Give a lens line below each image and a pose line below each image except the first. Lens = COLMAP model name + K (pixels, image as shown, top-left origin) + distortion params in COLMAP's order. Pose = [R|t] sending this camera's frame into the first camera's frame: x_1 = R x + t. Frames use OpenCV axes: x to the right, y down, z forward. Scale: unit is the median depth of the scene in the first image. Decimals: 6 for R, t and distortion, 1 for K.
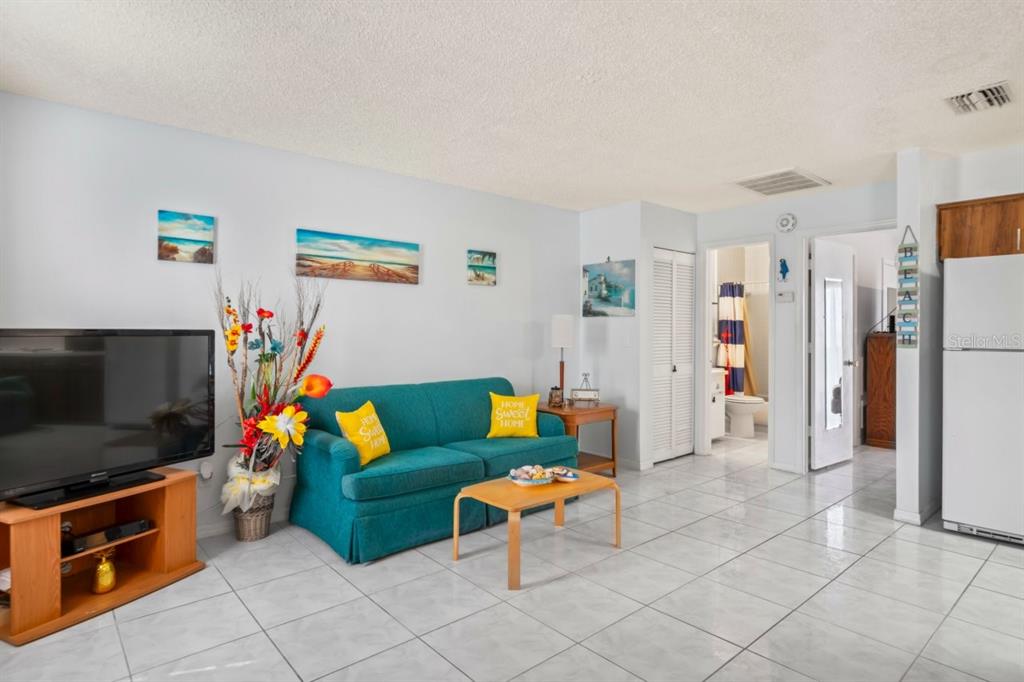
lens RADIAL K [[548.1, 0, 508.5], [0, 548.1, 337.0], [0, 0, 1]] dist [0.000245, 0.001509]
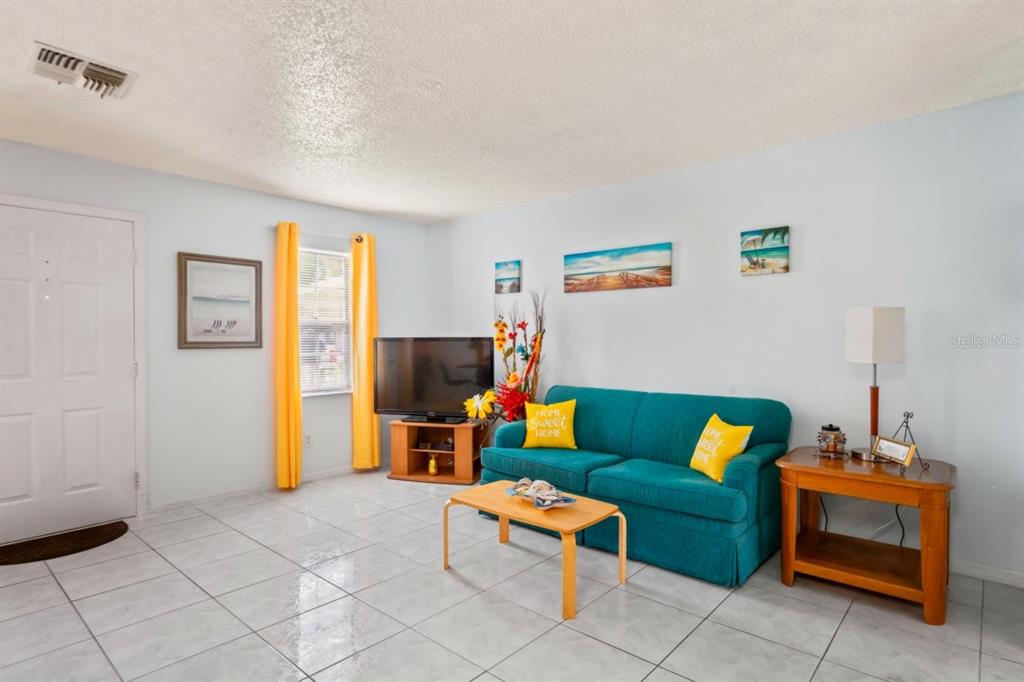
lens RADIAL K [[548.1, 0, 513.0], [0, 548.1, 345.7], [0, 0, 1]] dist [0.000245, 0.001509]
pose [[0.129702, 0.013547, -0.991461, 0.798750], [-0.002475, 0.999908, 0.013339, -0.008353], [0.991550, 0.000724, 0.129723, 0.691773]]
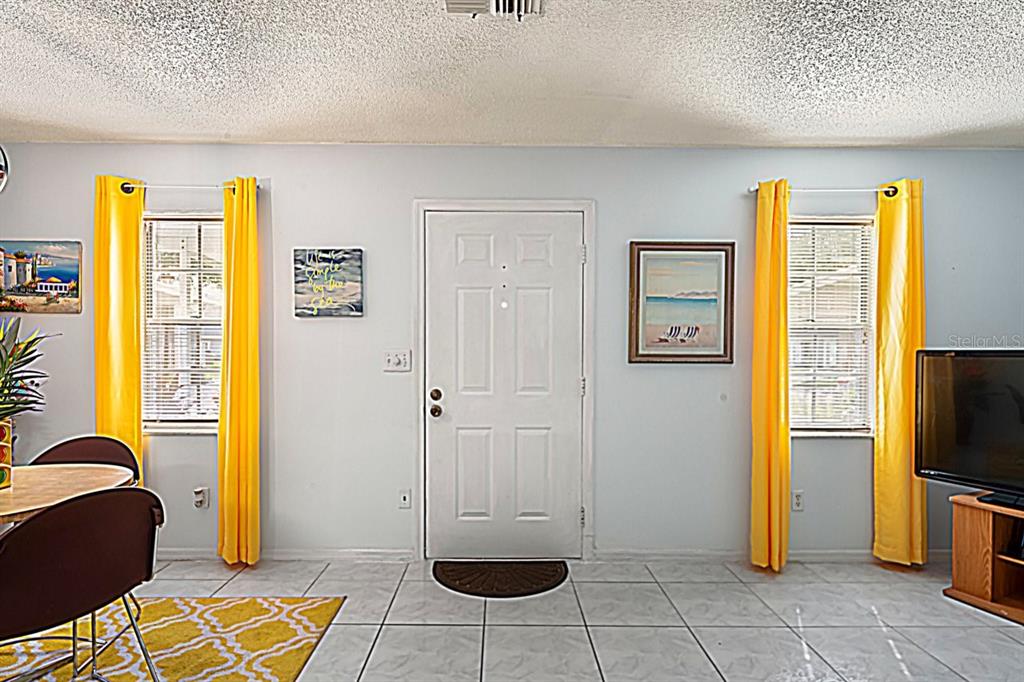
lens RADIAL K [[548.1, 0, 505.3], [0, 548.1, 355.1], [0, 0, 1]] dist [0.000245, 0.001509]
pose [[-0.658276, 0.007791, -0.752736, 0.433236], [-0.006441, 0.999852, 0.015982, -0.010443], [0.752749, 0.015369, -0.658128, 0.603447]]
